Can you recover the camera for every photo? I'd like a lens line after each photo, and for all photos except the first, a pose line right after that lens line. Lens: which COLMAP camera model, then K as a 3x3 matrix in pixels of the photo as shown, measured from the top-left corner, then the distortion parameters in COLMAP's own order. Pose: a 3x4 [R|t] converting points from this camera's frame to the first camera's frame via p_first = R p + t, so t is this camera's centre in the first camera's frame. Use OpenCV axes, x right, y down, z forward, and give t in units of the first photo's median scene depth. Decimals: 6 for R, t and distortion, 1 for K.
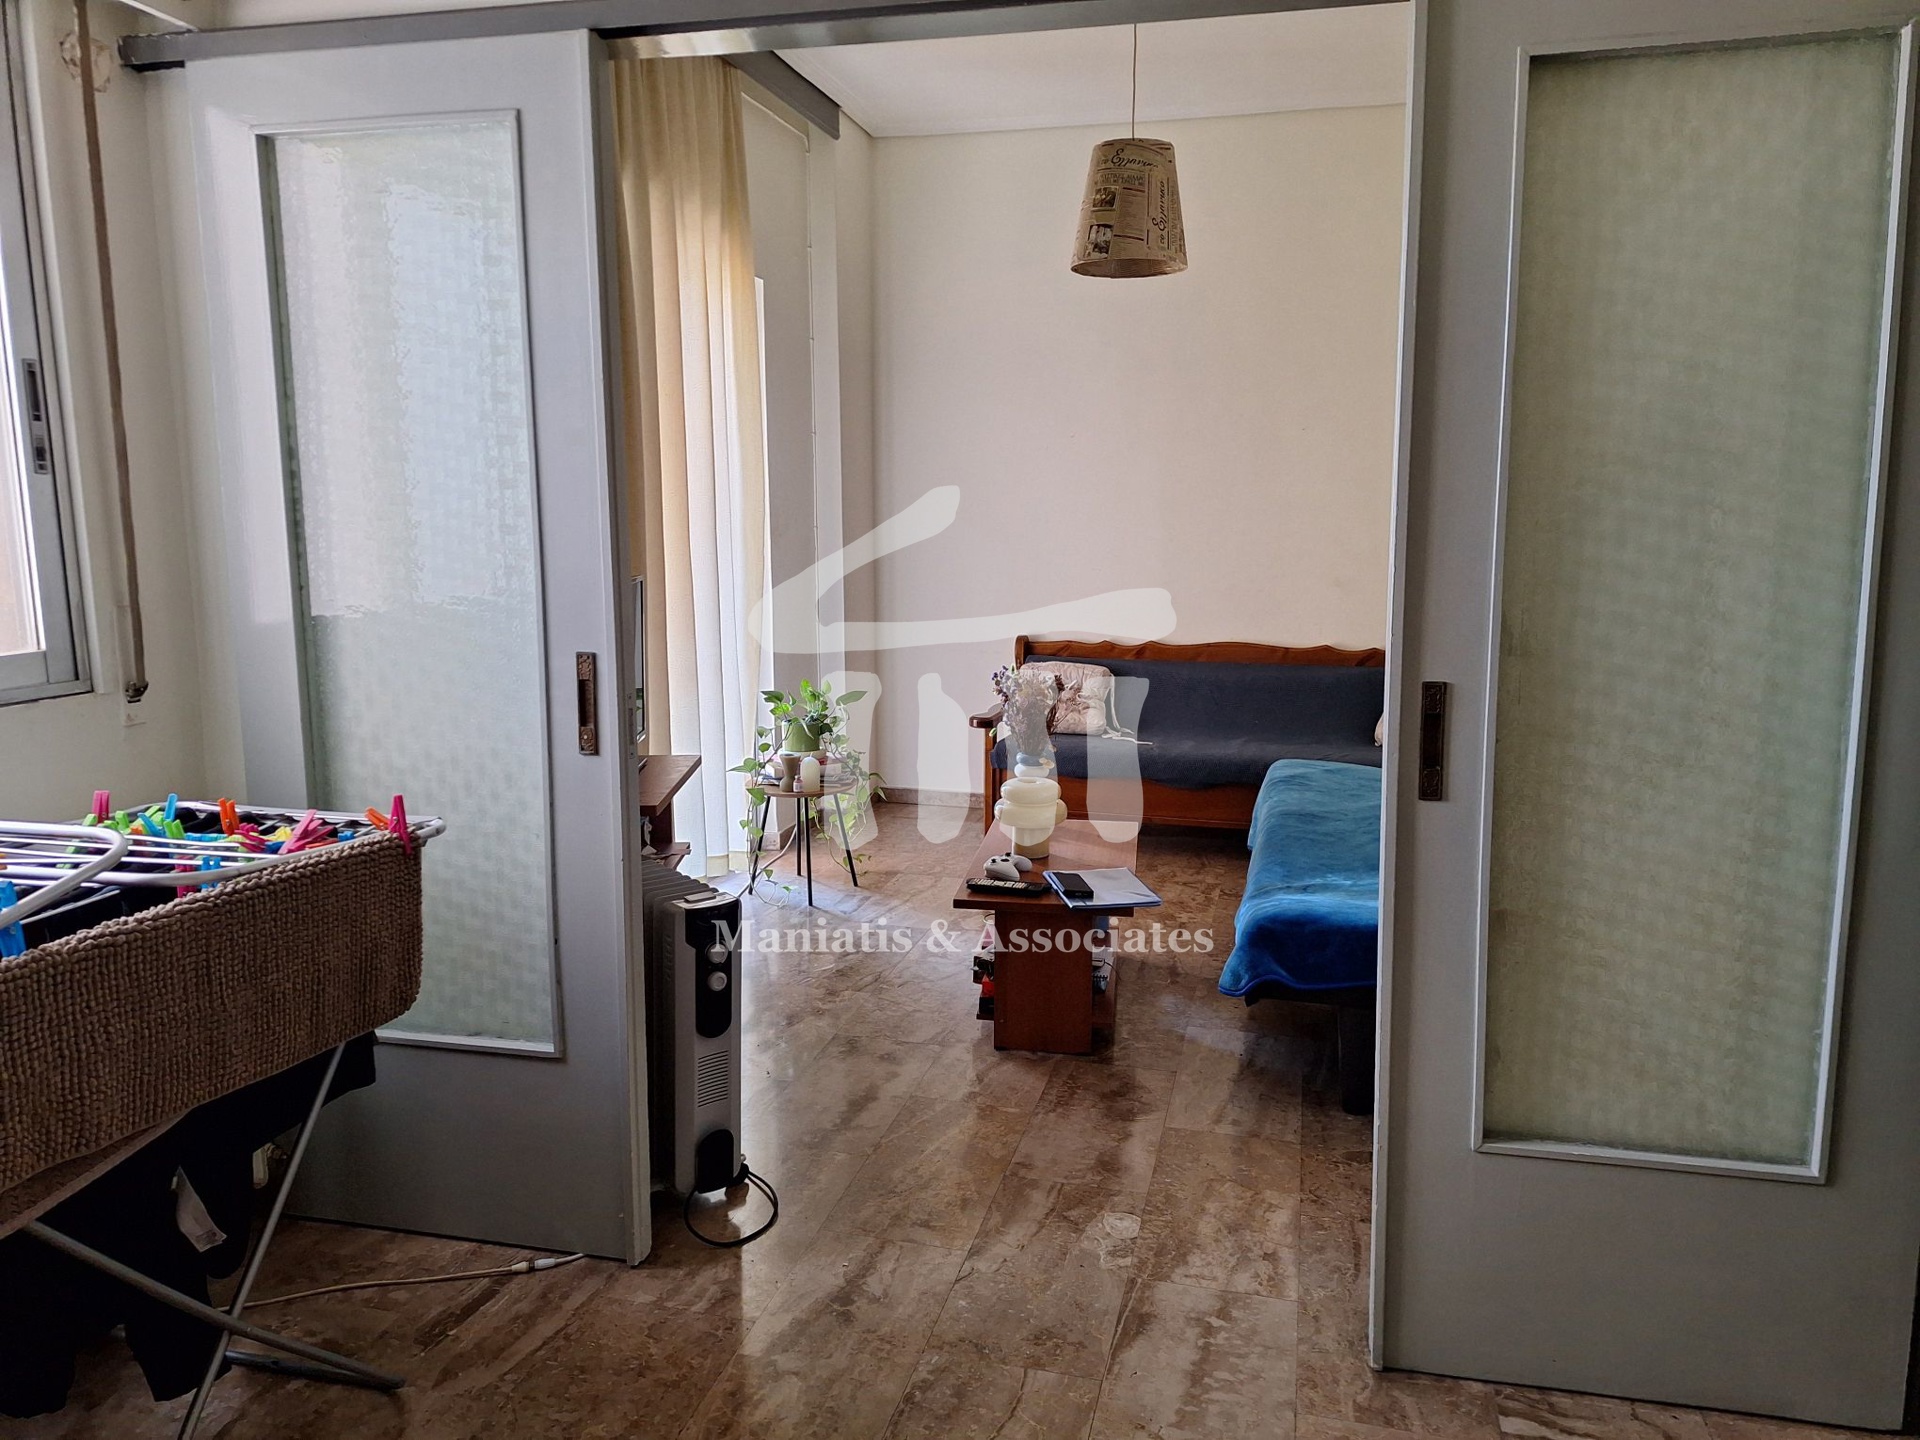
lens RADIAL K [[1362.8, 0, 958.2], [0, 1362.8, 710.9], [0, 0, 1]] dist [0.003800, -0.002505]
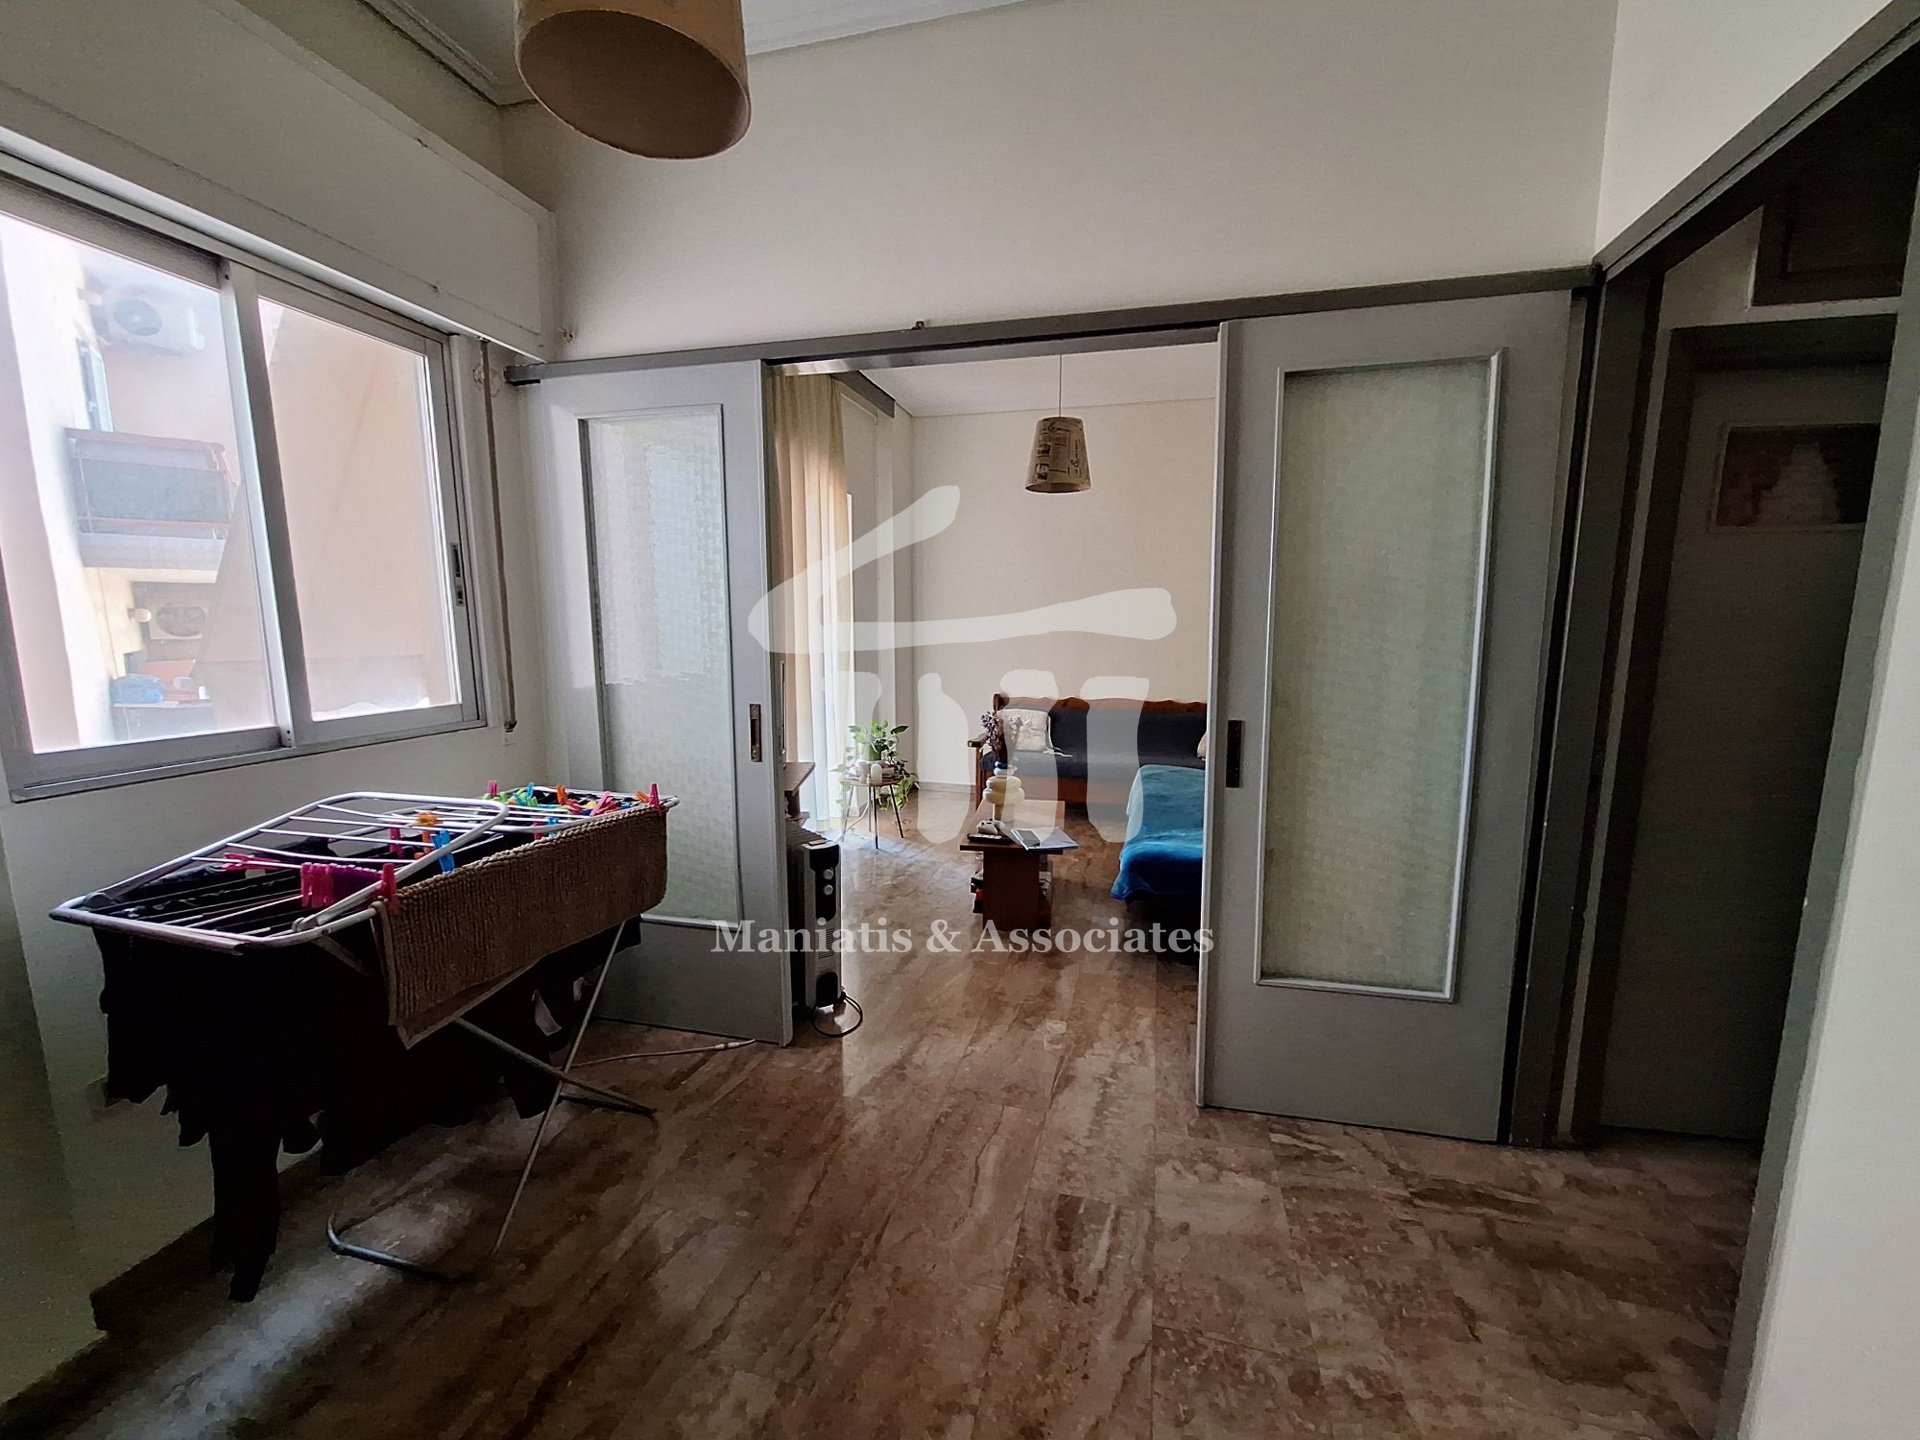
lens RADIAL K [[755.2, 0, 956.4], [0, 755.2, 730.6], [0, 0, 1]] dist [-0.009628, 0.003758]
pose [[0.999895, 0.000056, -0.014525, 0.003454], [-0.000168, 0.999970, -0.007712, -0.000501], [0.014524, 0.007714, 0.999865, 0.011238]]
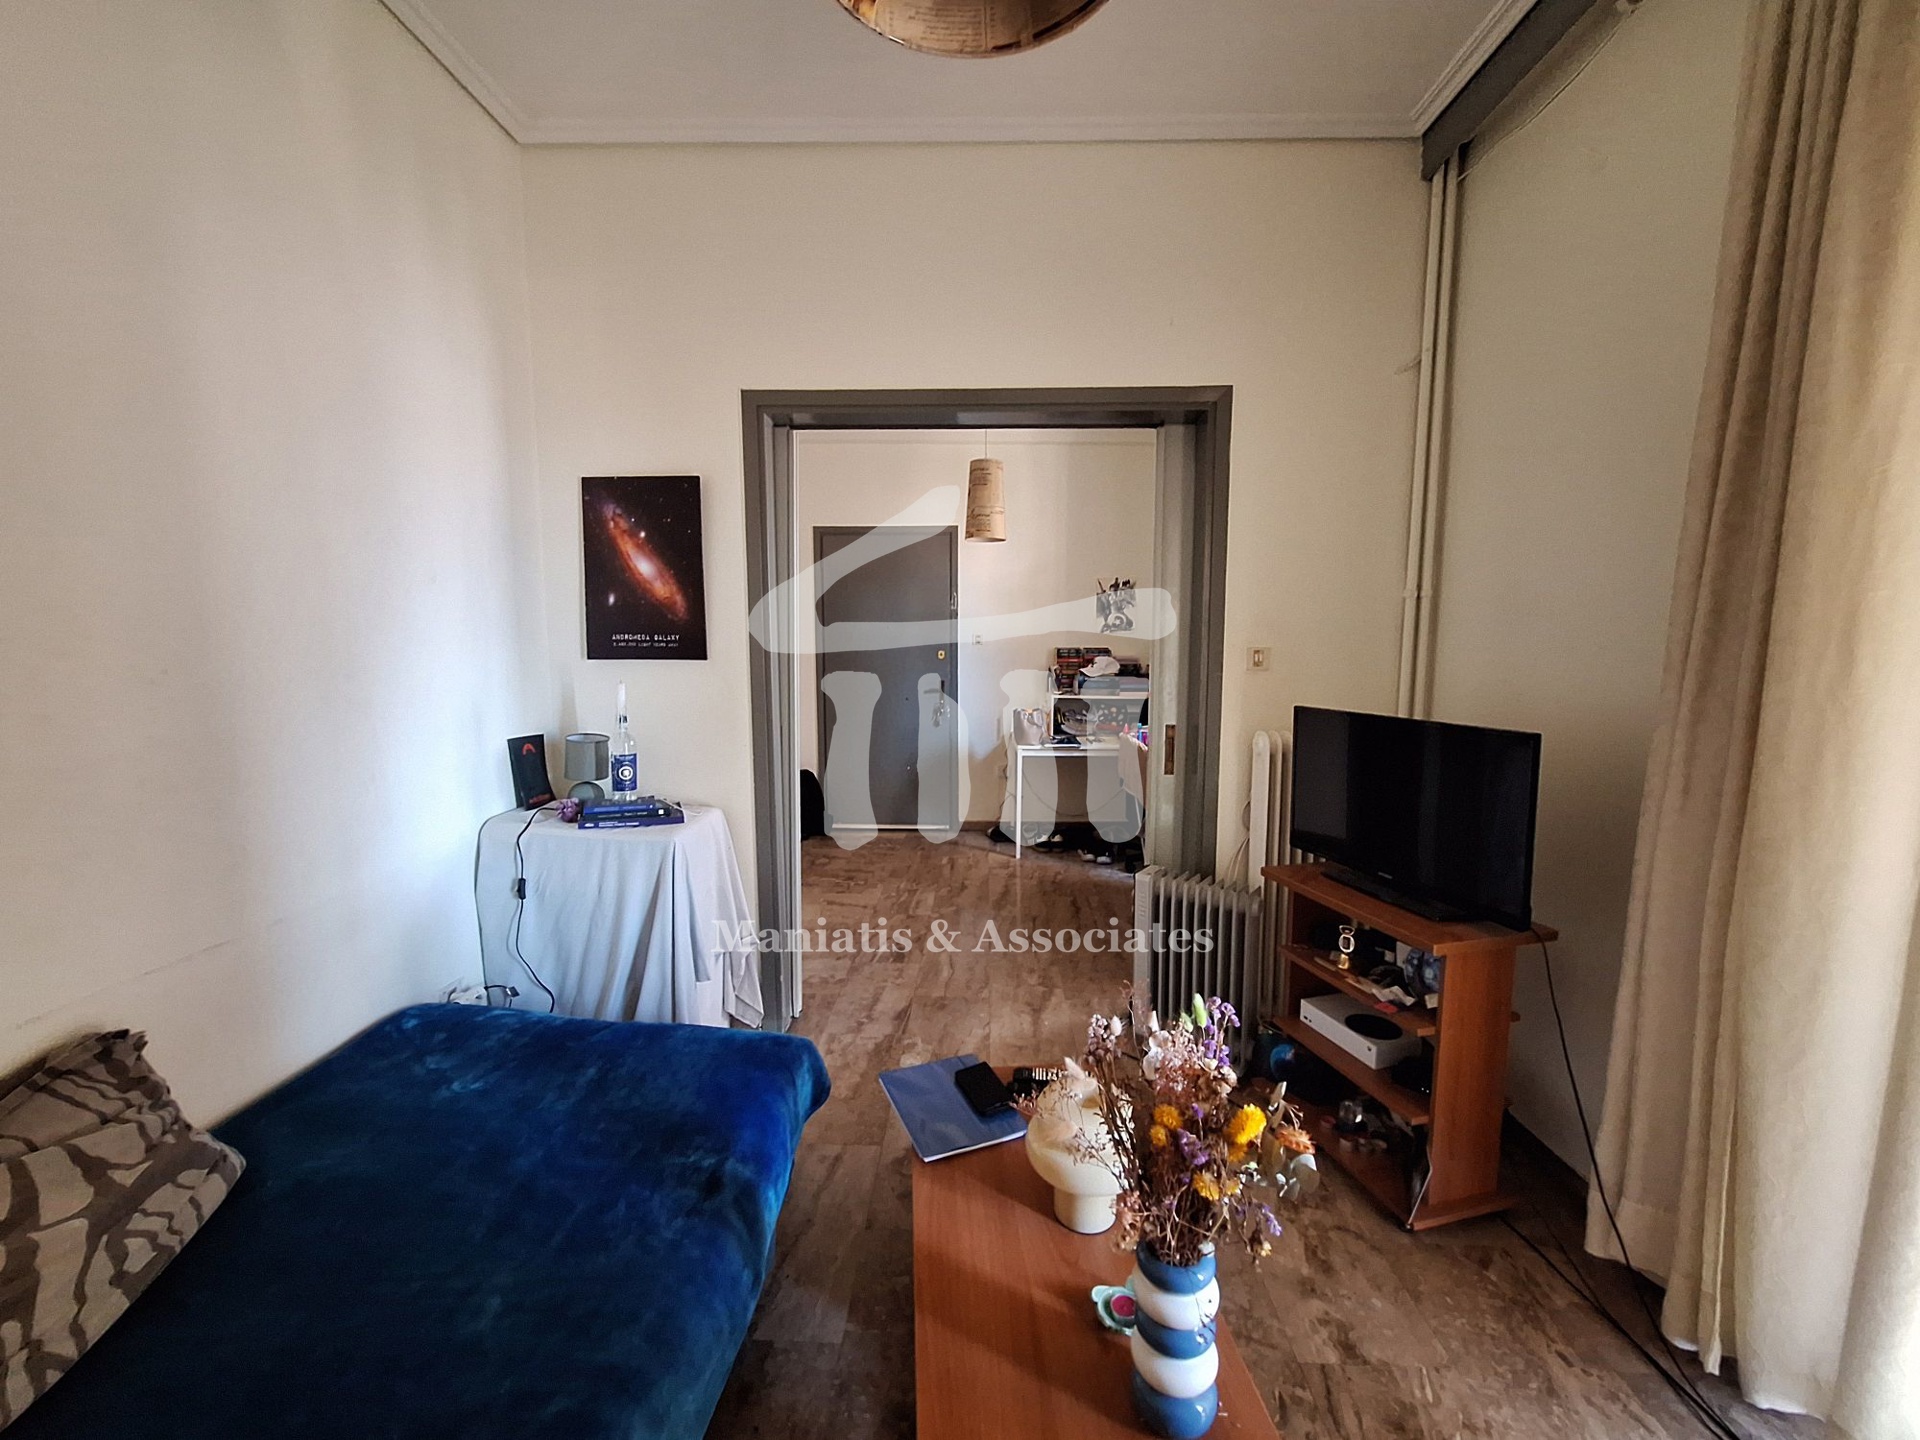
lens RADIAL K [[755.2, 0, 956.4], [0, 755.2, 730.6], [0, 0, 1]] dist [-0.009628, 0.003758]
pose [[-0.977411, 0.021479, -0.210253, 0.333870], [-0.034217, 0.965616, 0.257711, -0.355954], [0.208559, 0.259083, -0.943069, 2.362470]]
